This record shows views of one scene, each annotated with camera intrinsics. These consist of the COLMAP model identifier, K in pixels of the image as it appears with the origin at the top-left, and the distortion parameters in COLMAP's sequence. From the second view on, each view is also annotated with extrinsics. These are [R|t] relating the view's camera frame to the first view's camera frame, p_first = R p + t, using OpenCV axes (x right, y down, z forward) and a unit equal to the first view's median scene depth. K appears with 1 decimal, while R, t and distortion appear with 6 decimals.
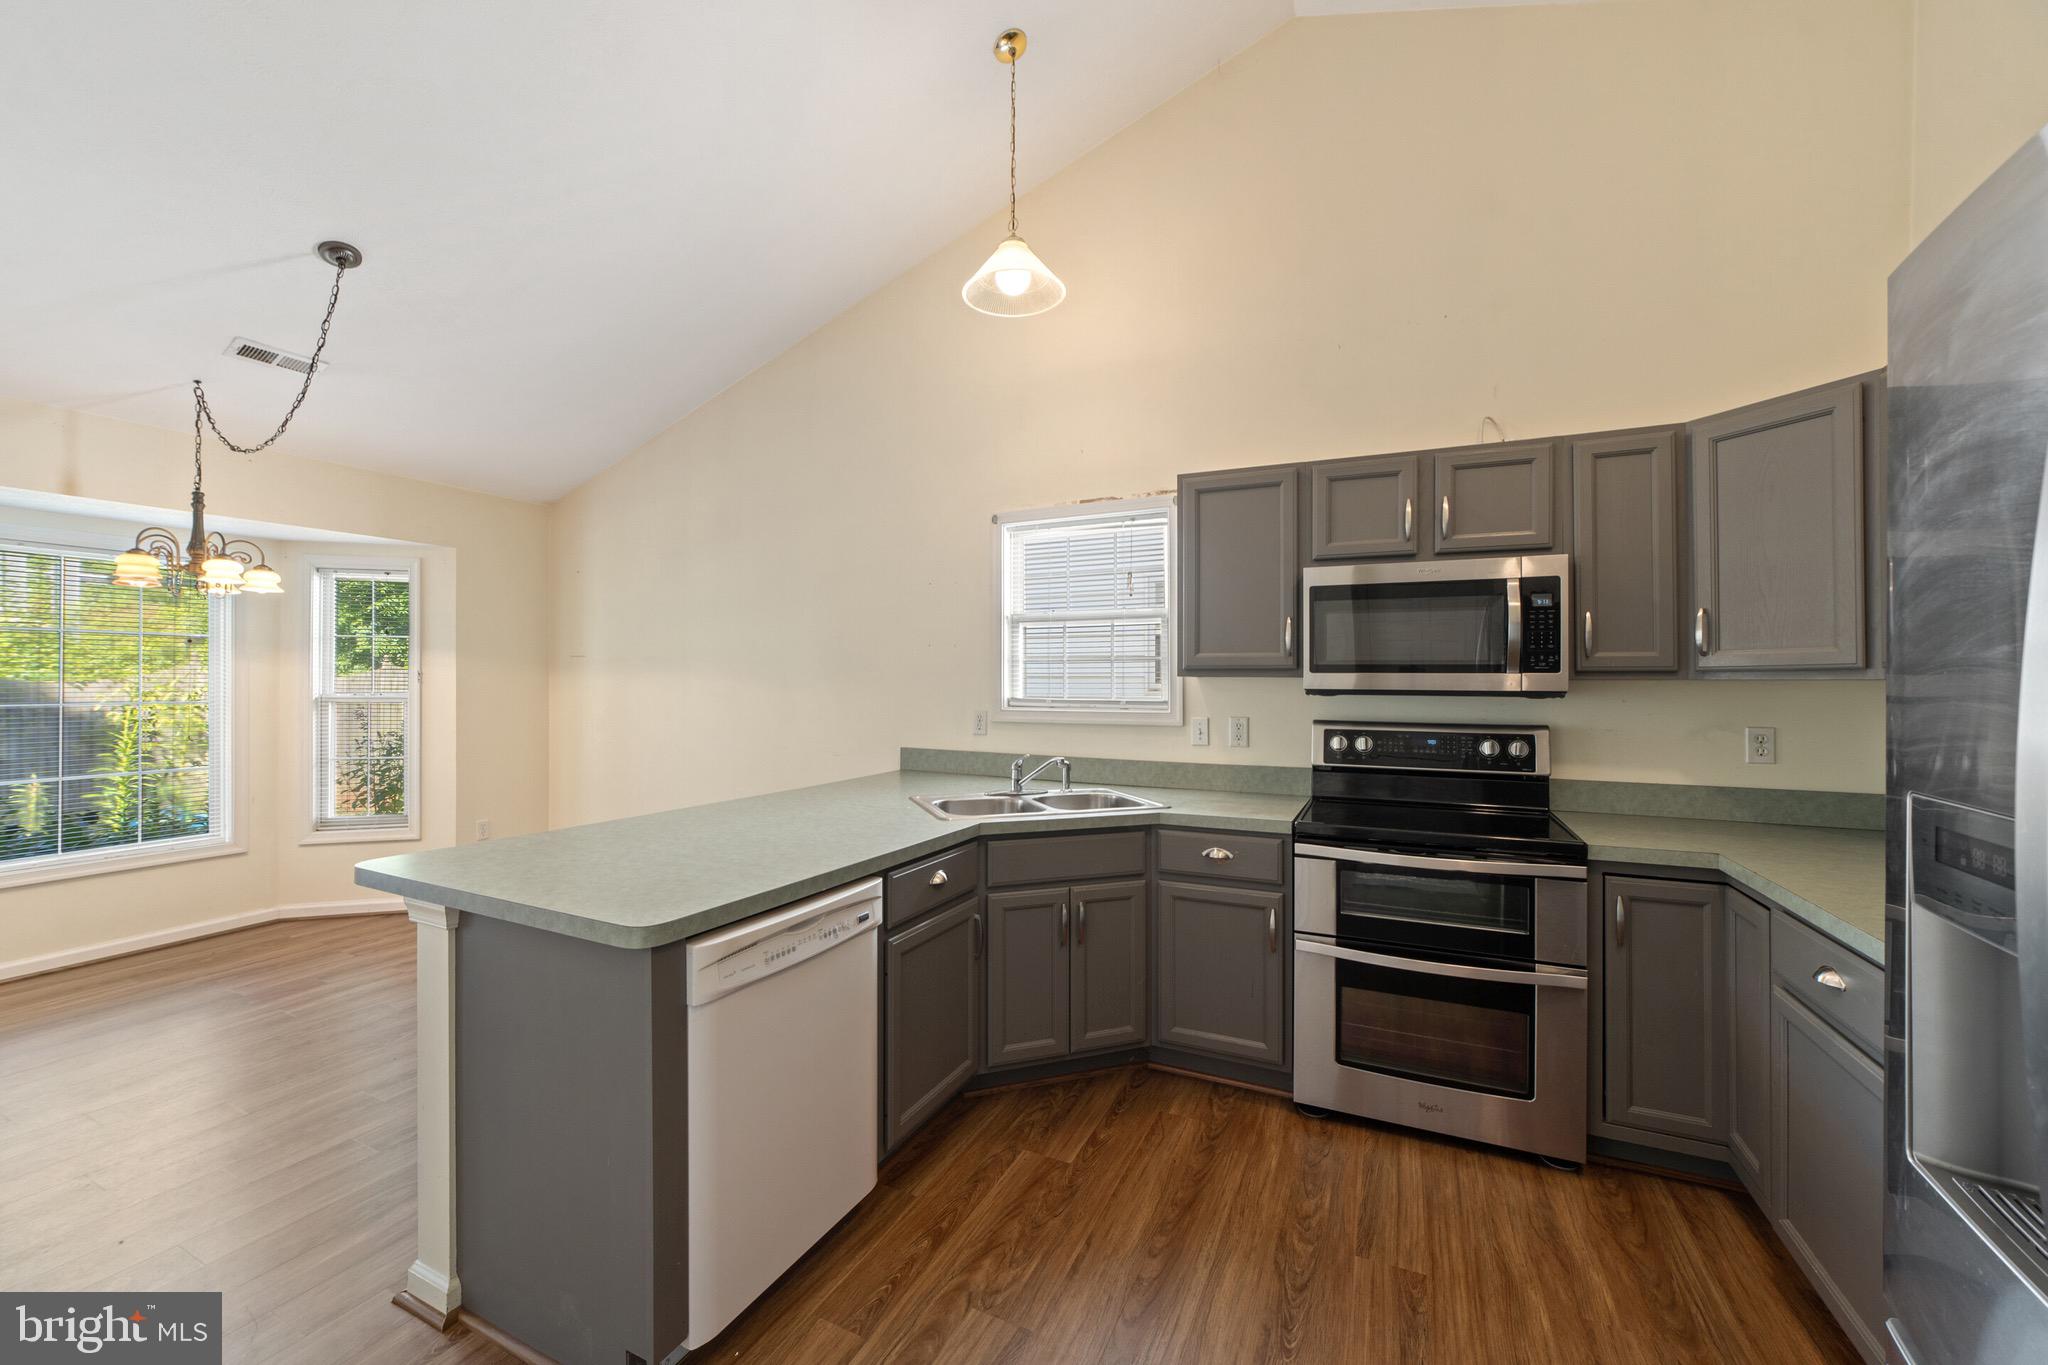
lens RADIAL K [[802.4, 0, 1001.3], [0, 802.4, 680.7], [0, 0, 1]] dist [-0.017353, 0.007787]
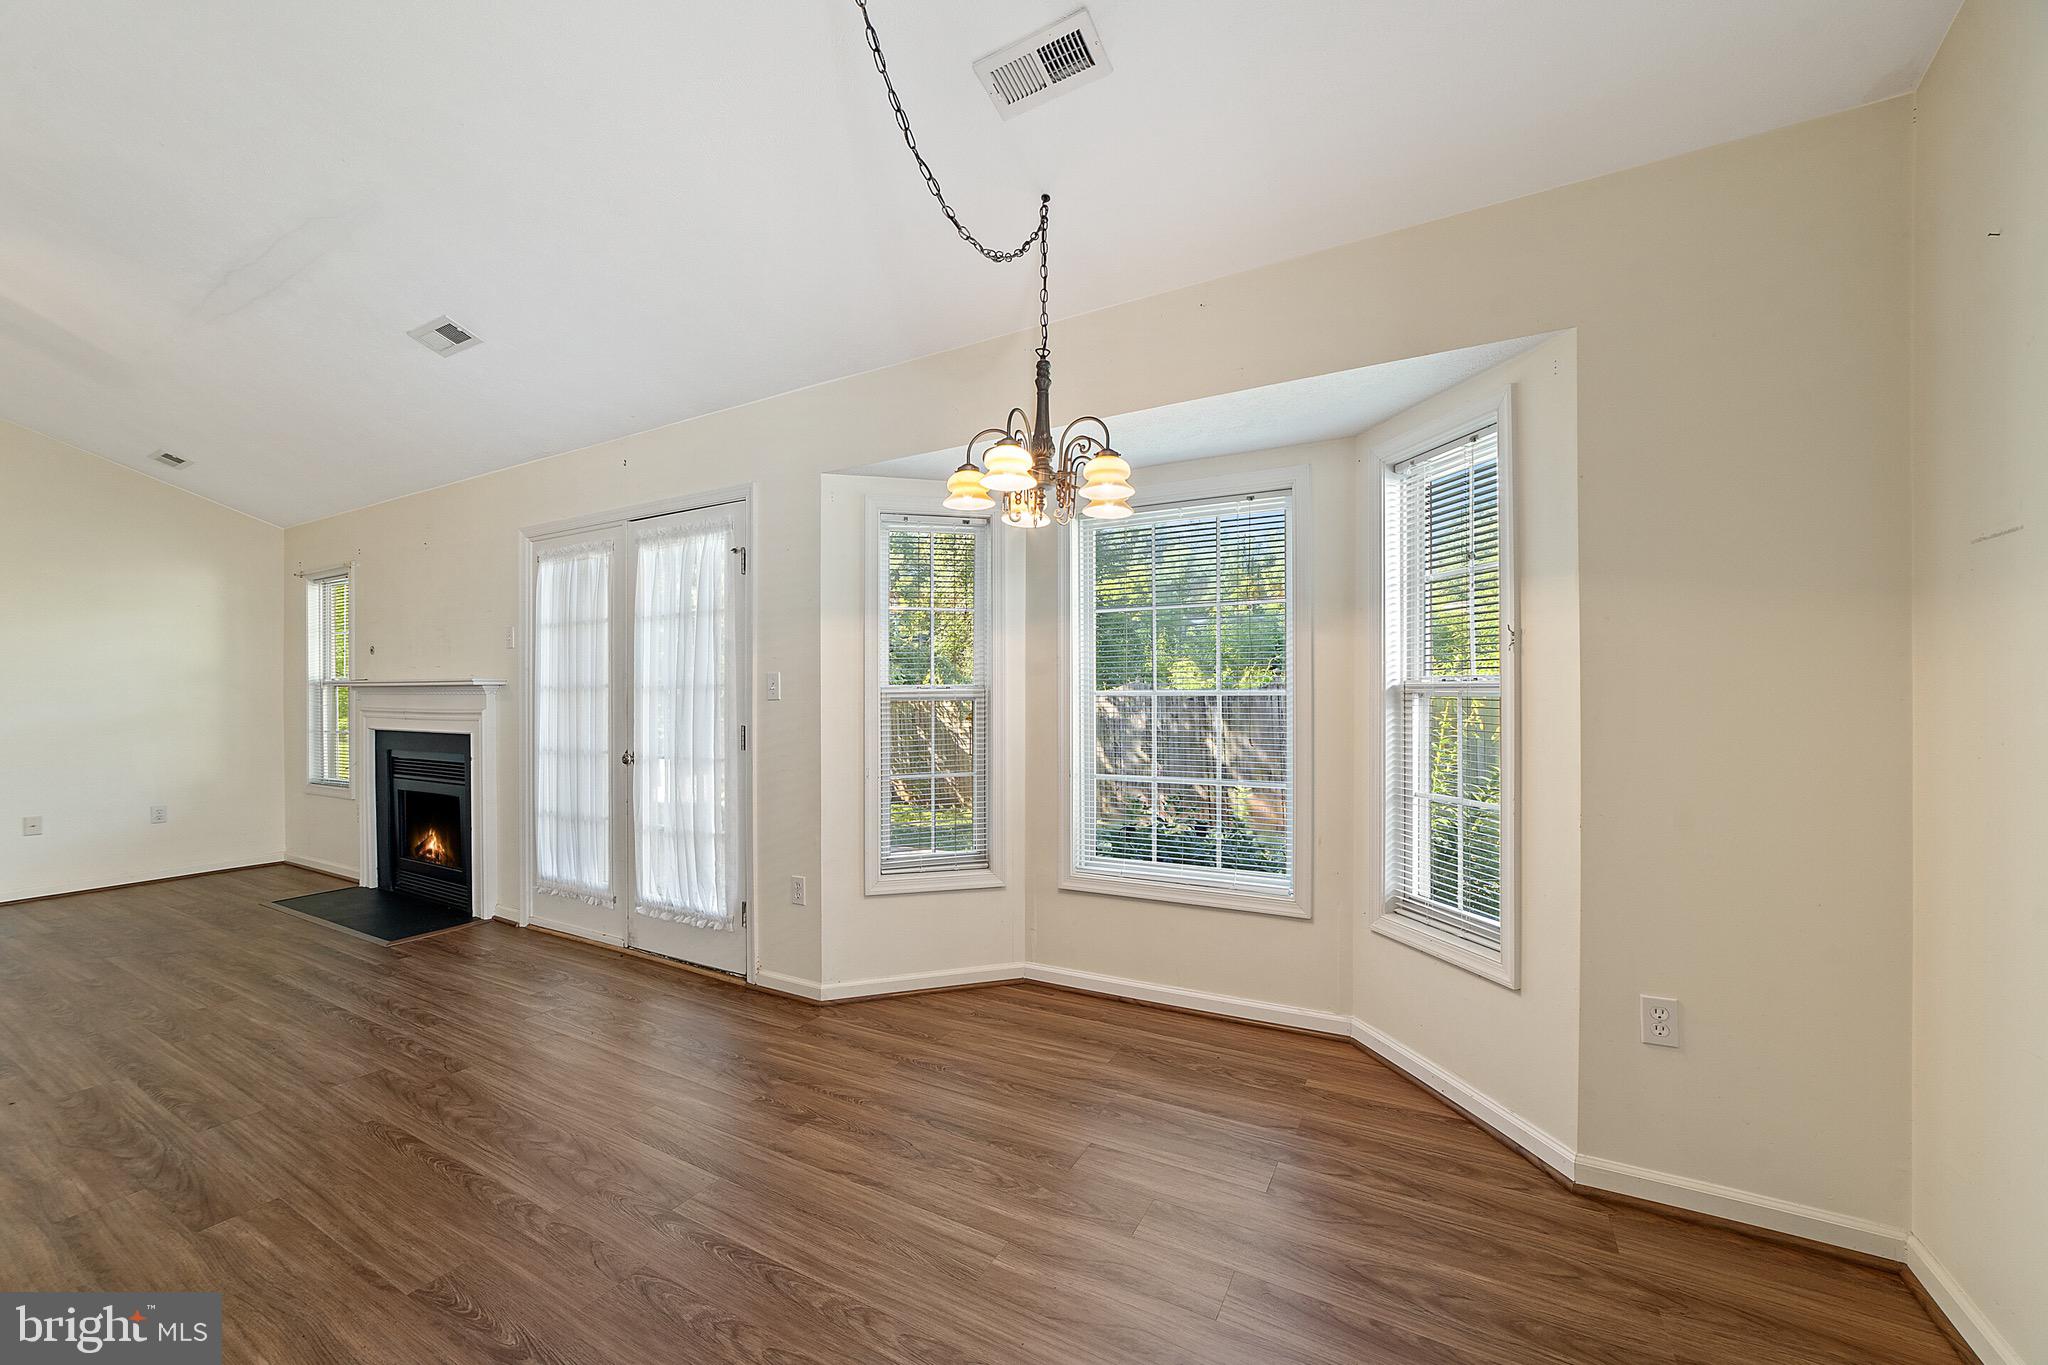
lens RADIAL K [[790.9, 0, 1020.6], [0, 790.9, 698.9], [0, 0, 1]] dist [-0.027181, 0.009508]
pose [[-0.043848, 0.001276, -0.999037, -0.431154], [0.002404, 0.999996, 0.001171, 0.046983], [0.999035, -0.002350, -0.043851, 1.202885]]
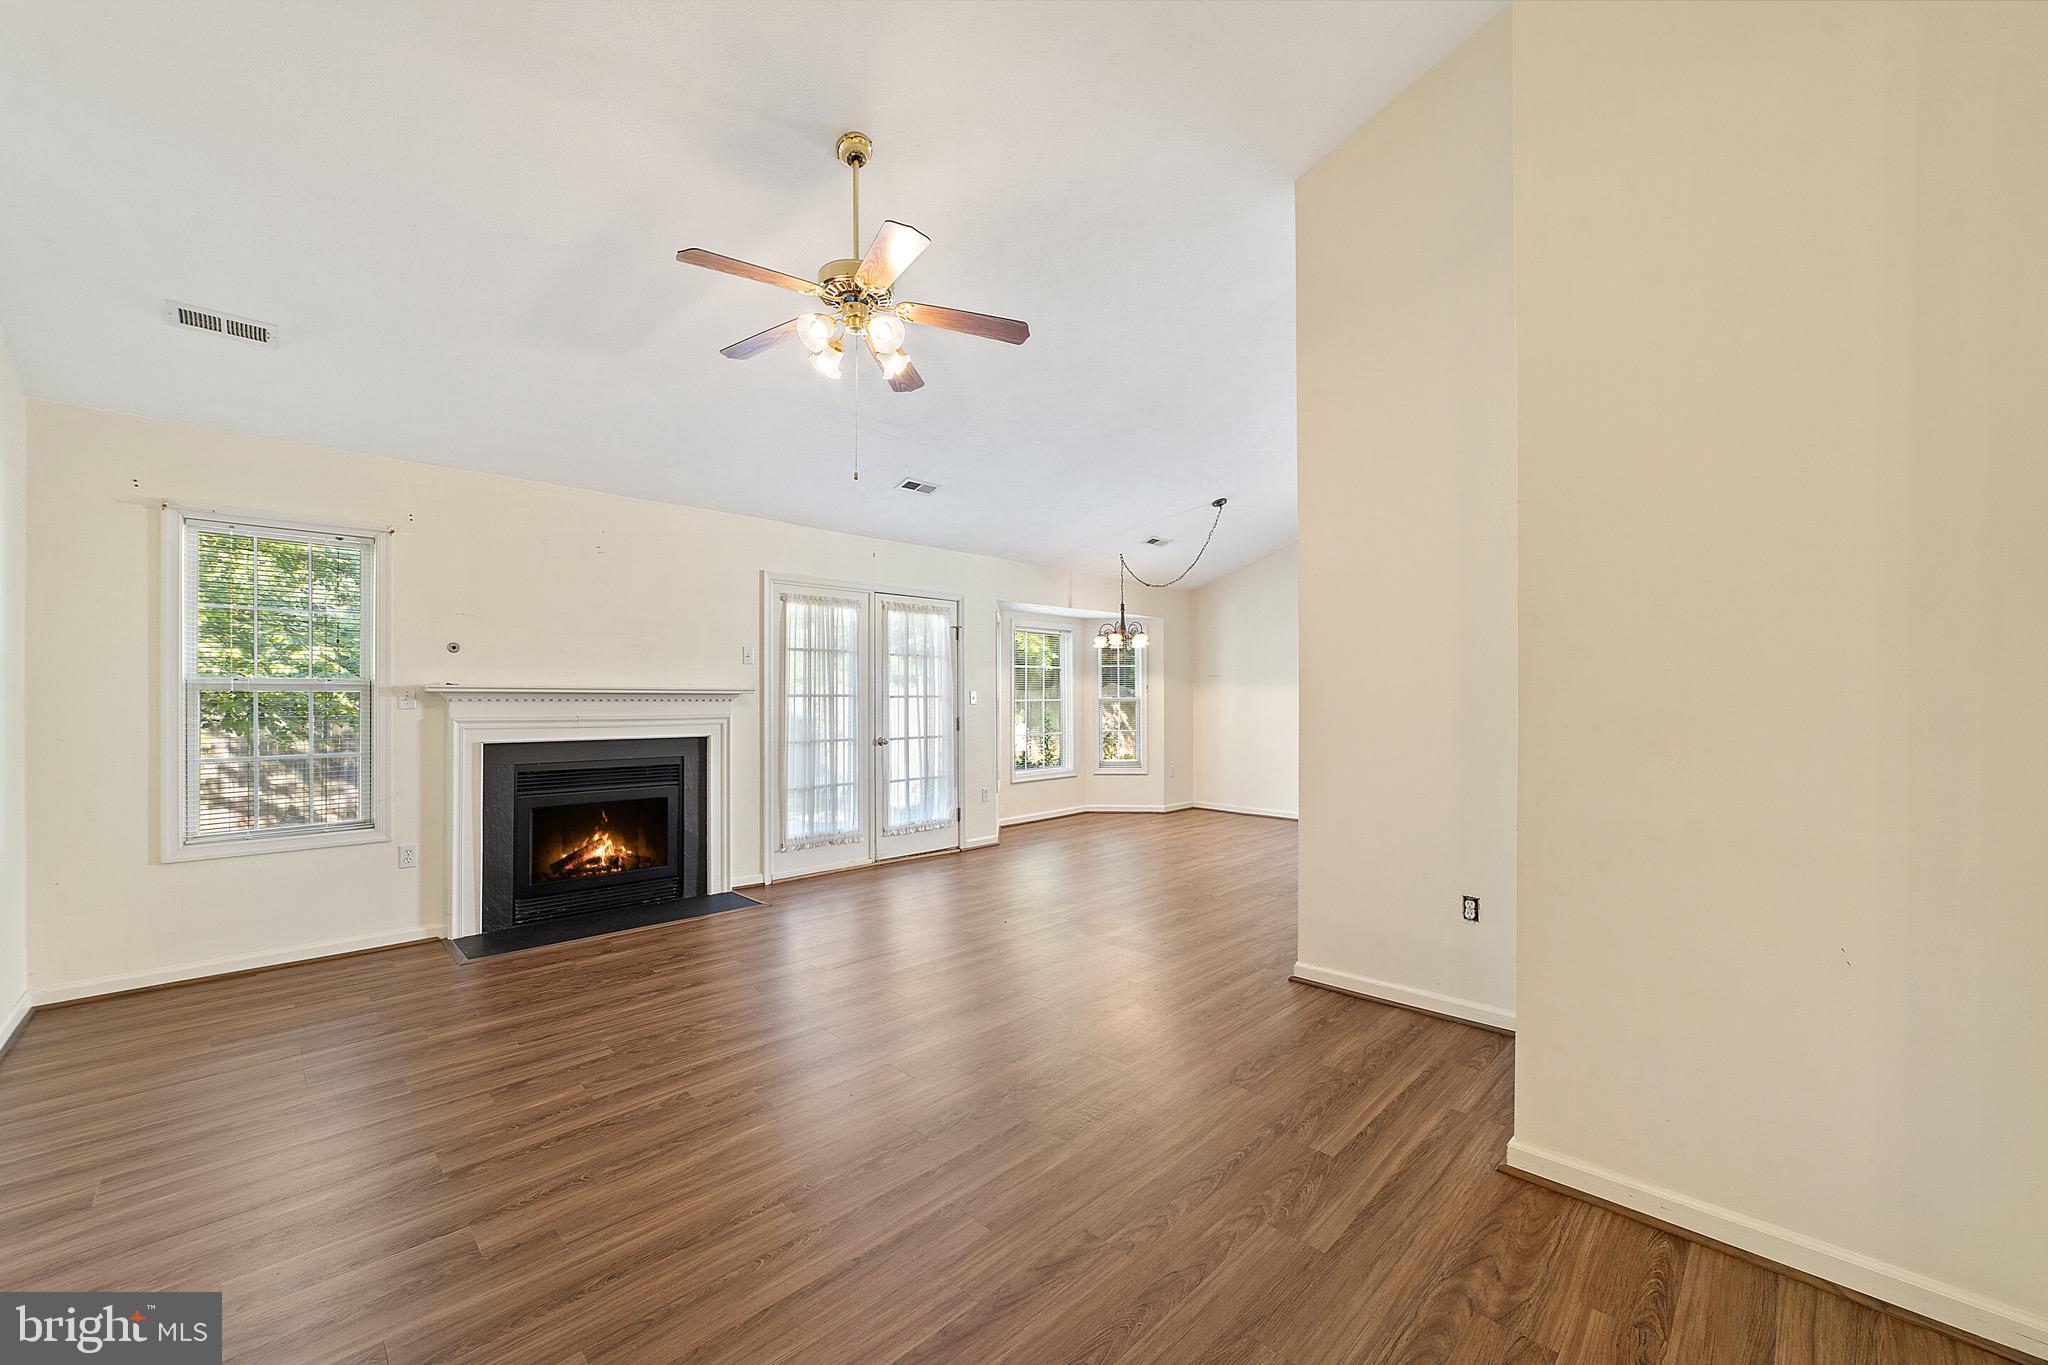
lens RADIAL K [[807.8, 0, 1013.1], [0, 807.8, 696.7], [0, 0, 1]] dist [-0.024194, 0.009564]
pose [[0.946404, -0.000682, -0.322984, -0.681249], [0.000559, 1.000000, -0.000476, 0.027373], [0.322984, 0.000270, 0.946404, -1.472251]]
